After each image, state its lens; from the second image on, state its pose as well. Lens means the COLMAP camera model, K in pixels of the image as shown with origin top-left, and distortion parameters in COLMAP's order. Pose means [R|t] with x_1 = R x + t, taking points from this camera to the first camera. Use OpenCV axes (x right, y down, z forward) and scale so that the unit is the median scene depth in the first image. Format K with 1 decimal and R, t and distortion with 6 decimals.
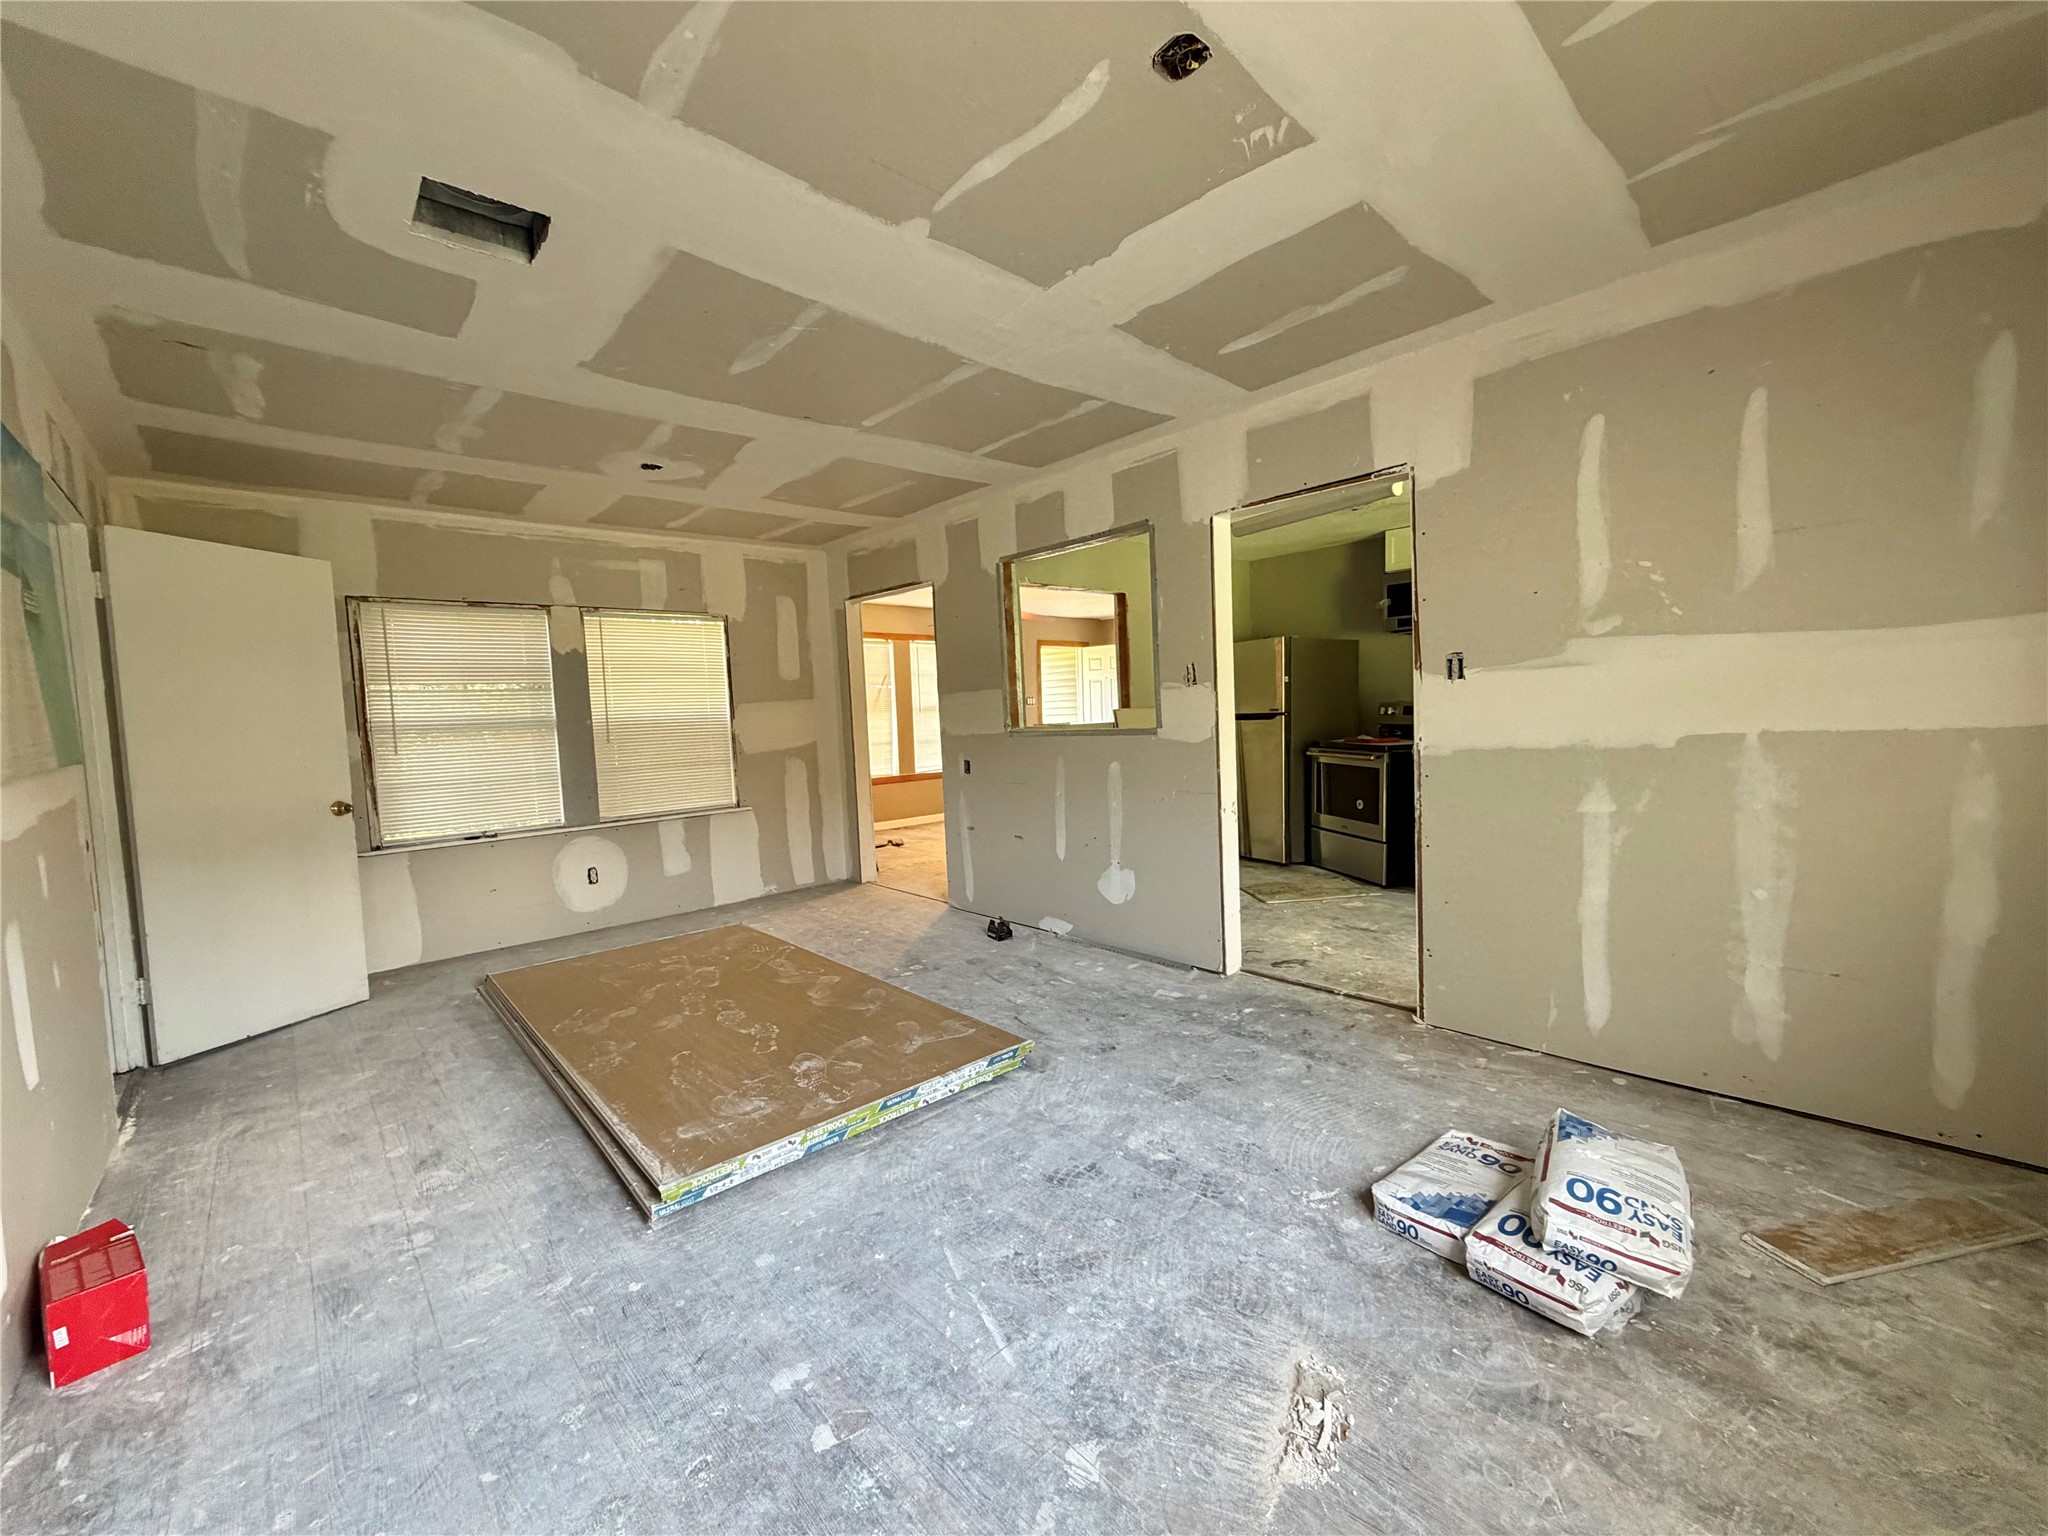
lens RADIAL K [[817.9, 0, 1019.0], [0, 817.9, 771.4], [0, 0, 1]] dist [0.000363, -0.000233]
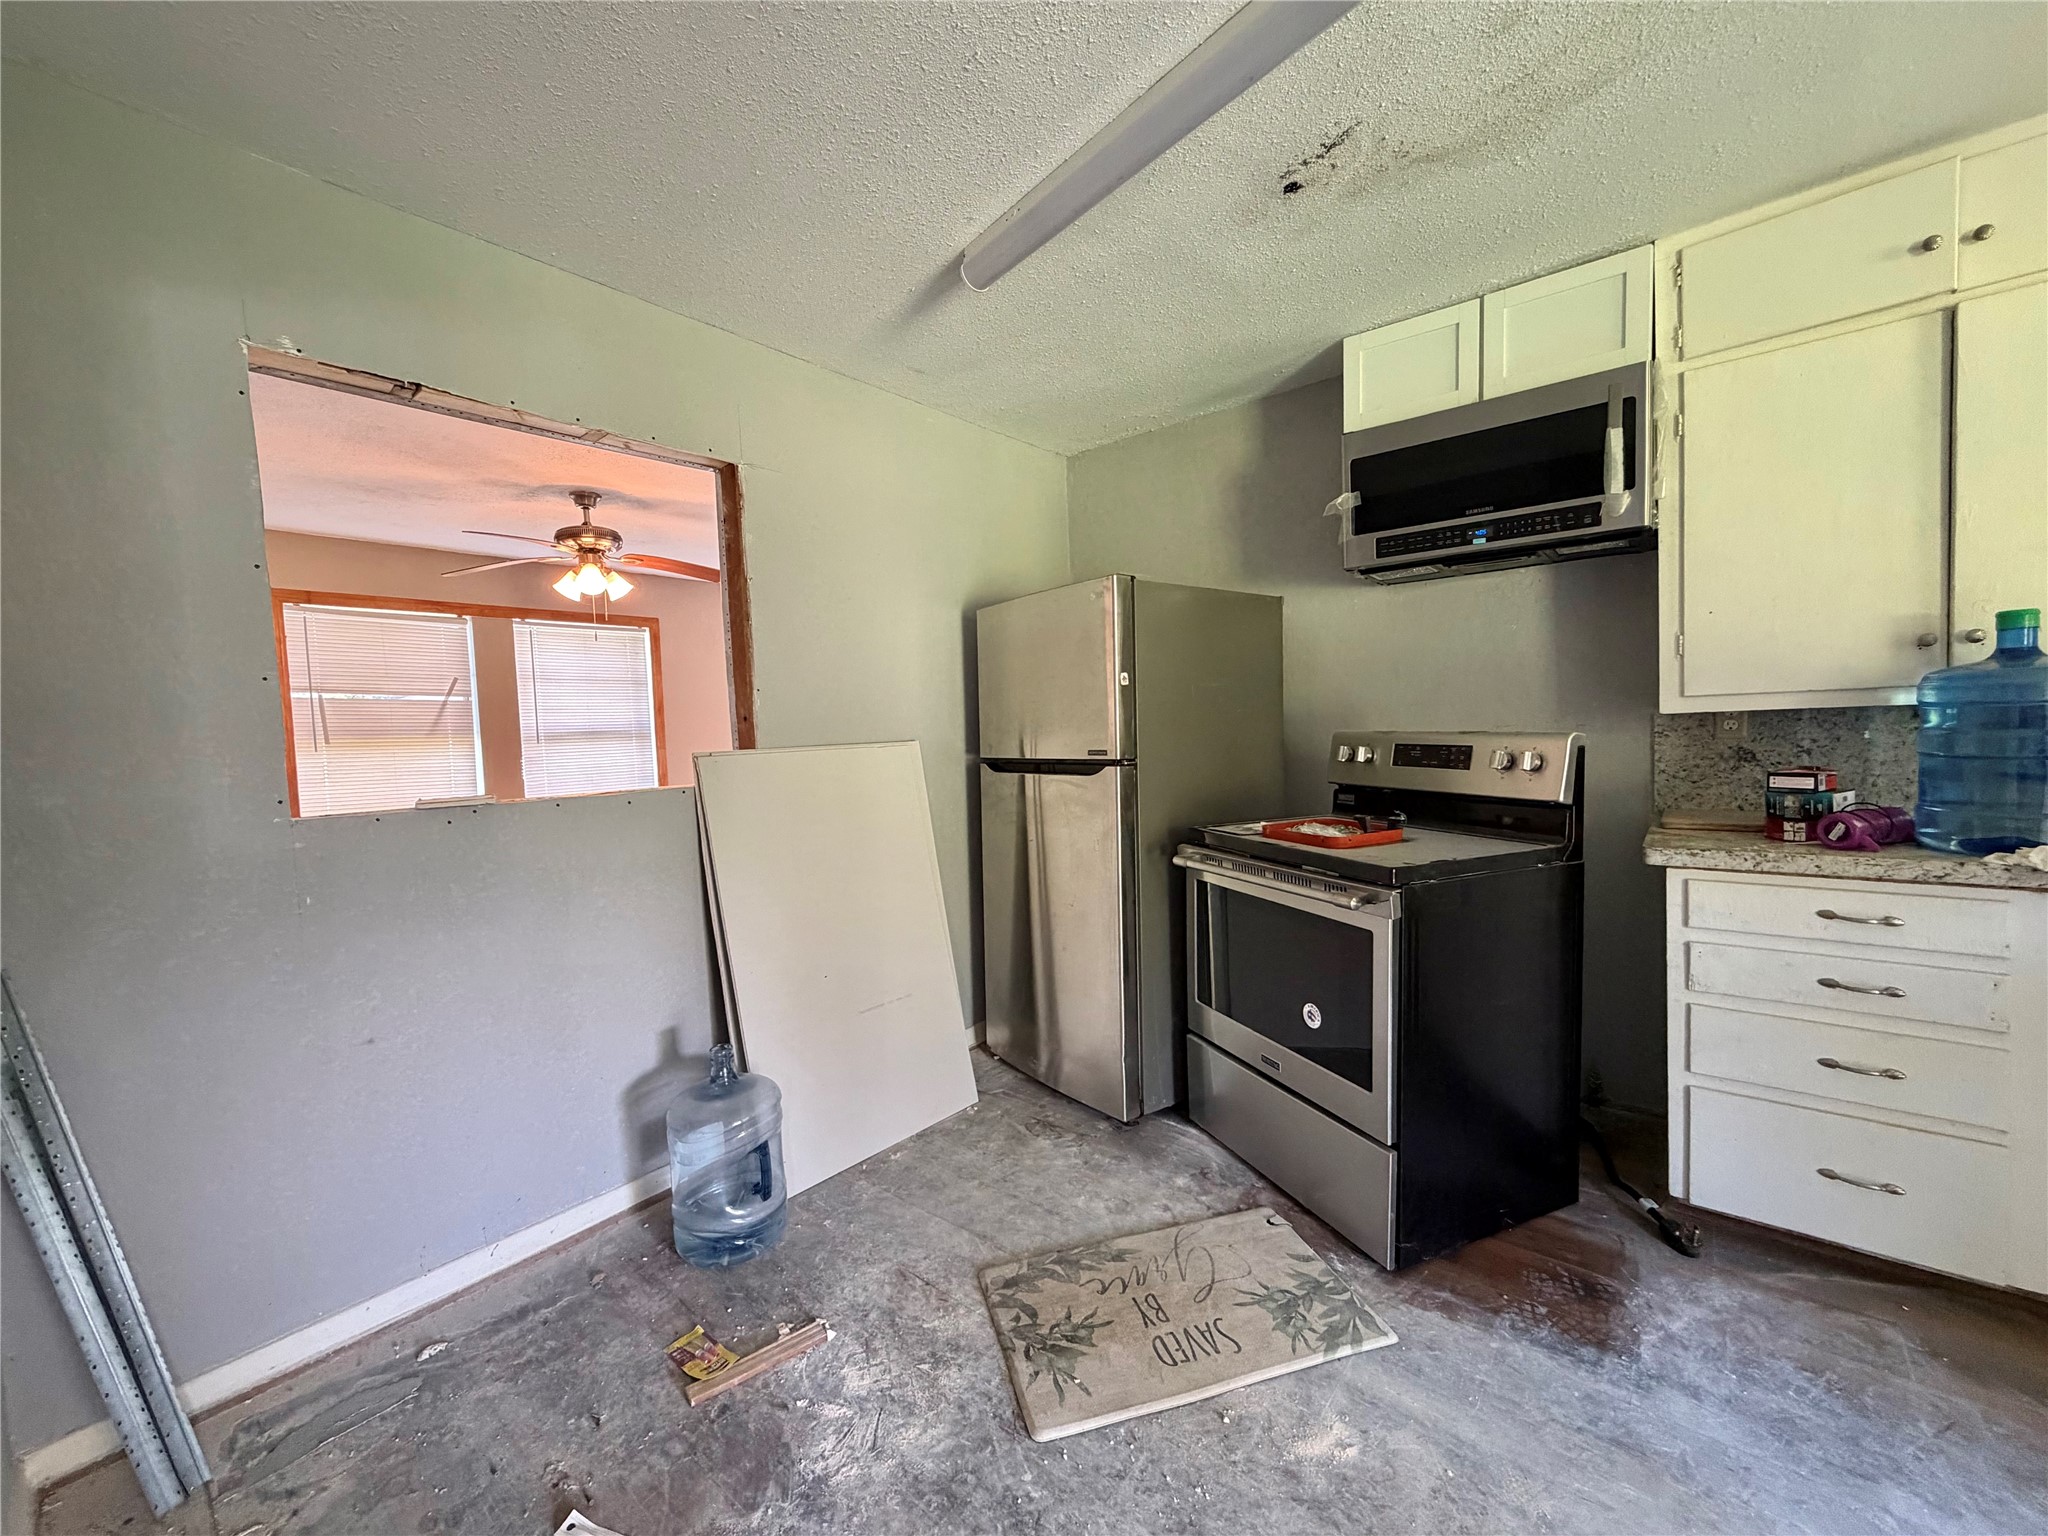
lens RADIAL K [[817.9, 0, 1018.1], [0, 817.9, 768.8], [0, 0, 1]] dist [0.000363, -0.000233]
pose [[0.991237, -0.006364, 0.131945, 0.272562], [0.009453, 0.999695, -0.022795, -0.072686], [-0.131759, 0.023842, 0.990995, 0.744614]]
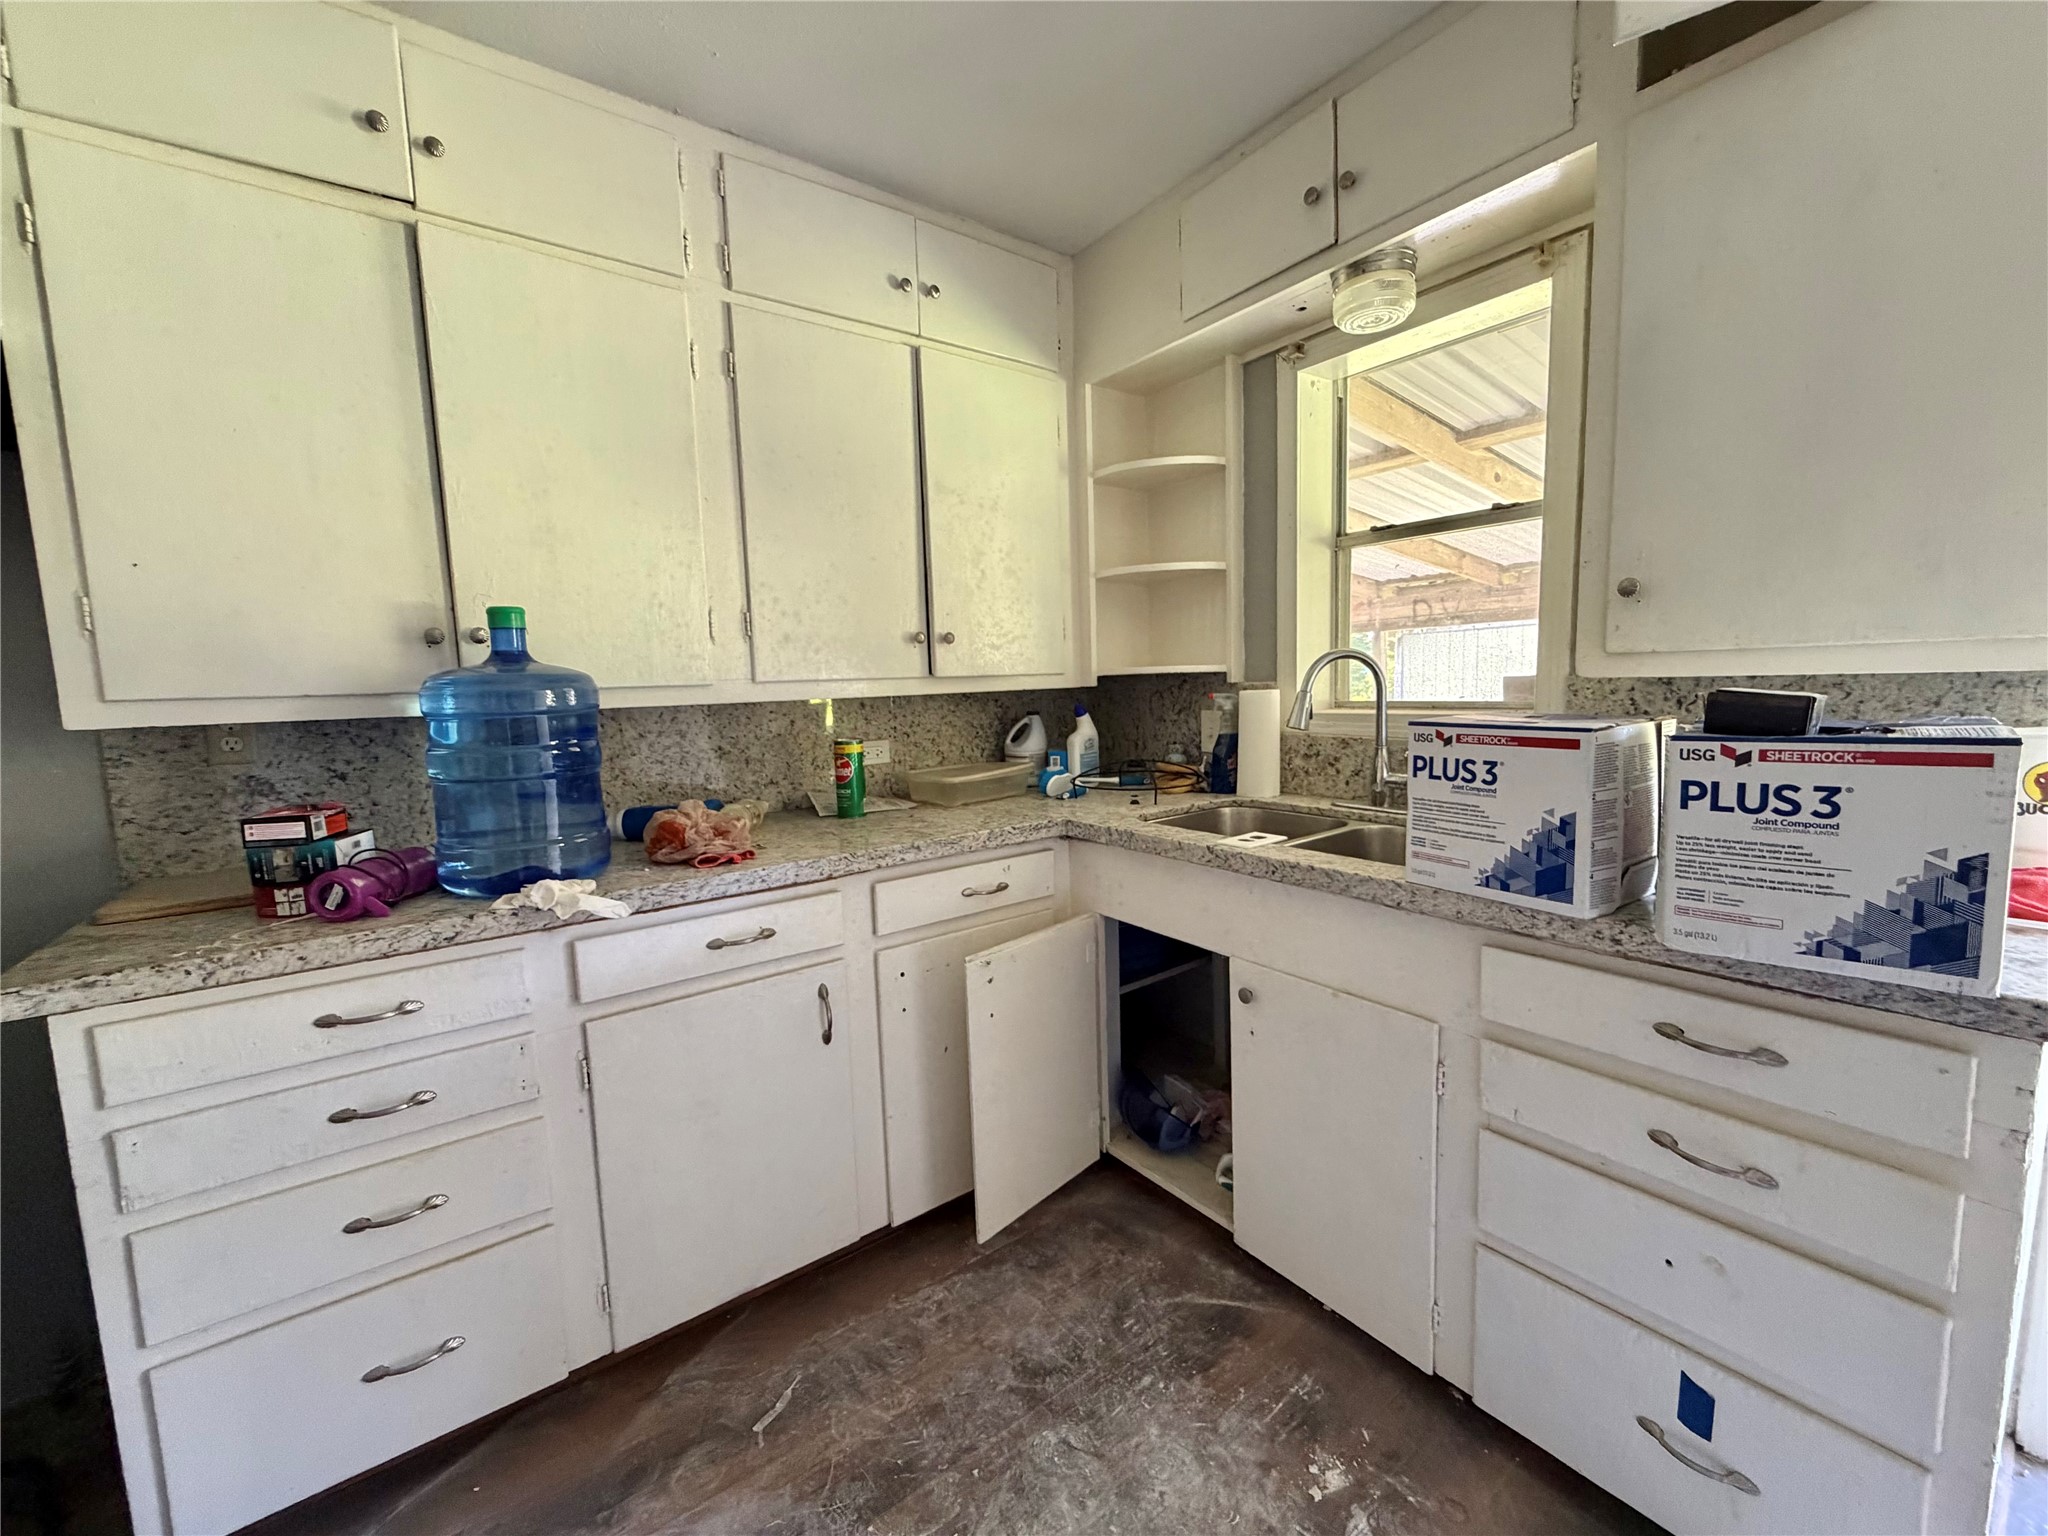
lens RADIAL K [[817.9, 0, 1017.5], [0, 817.9, 770.0], [0, 0, 1]] dist [0.000363, -0.000233]
pose [[0.108724, -0.062241, 0.992122, 0.457689], [0.094893, 0.994130, 0.051967, -0.082270], [-0.989532, 0.088495, 0.113992, 0.815812]]
